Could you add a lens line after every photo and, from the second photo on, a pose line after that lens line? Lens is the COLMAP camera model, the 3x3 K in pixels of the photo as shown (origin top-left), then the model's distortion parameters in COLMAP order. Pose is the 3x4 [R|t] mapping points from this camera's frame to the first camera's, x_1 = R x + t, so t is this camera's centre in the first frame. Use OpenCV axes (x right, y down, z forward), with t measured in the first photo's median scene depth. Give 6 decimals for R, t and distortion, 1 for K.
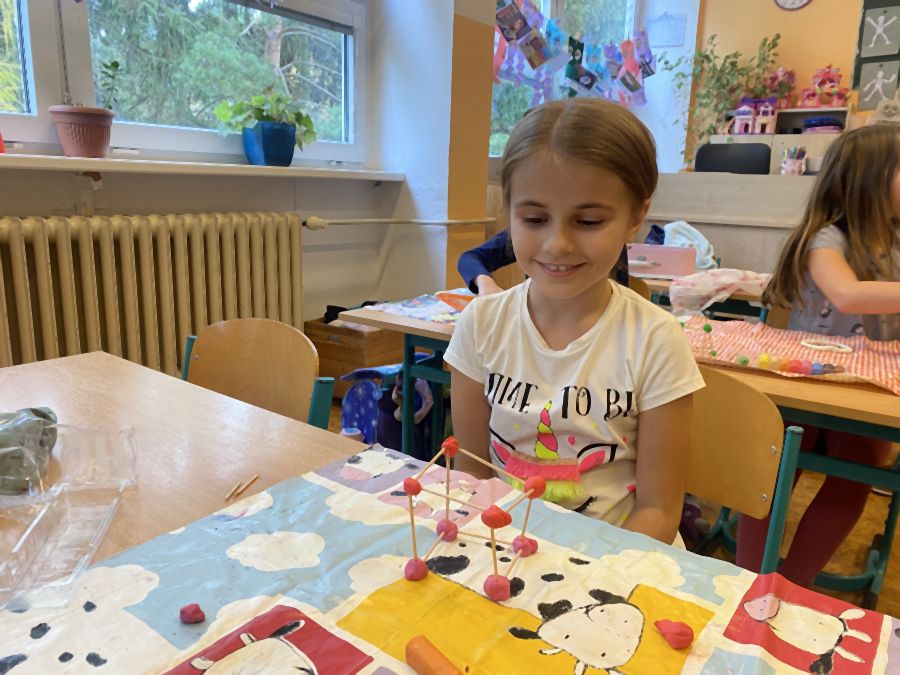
lens RADIAL K [[689.7, 0, 454.1], [0, 689.7, 346.0], [0, 0, 1]] dist [-0.020435, 0.013496]
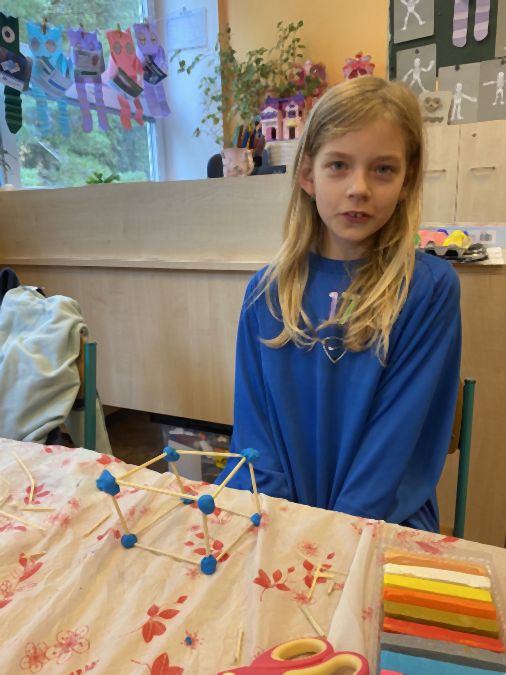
lens RADIAL K [[517.3, 0, 248.0], [0, 517.3, 337.8], [0, 0, 1]] dist [-0.020435, 0.013496]
pose [[0.986476, -0.093928, 0.134322, 0.290027], [0.093238, 0.995578, 0.011432, -0.081661], [-0.134802, 0.001246, 0.990872, 0.387214]]
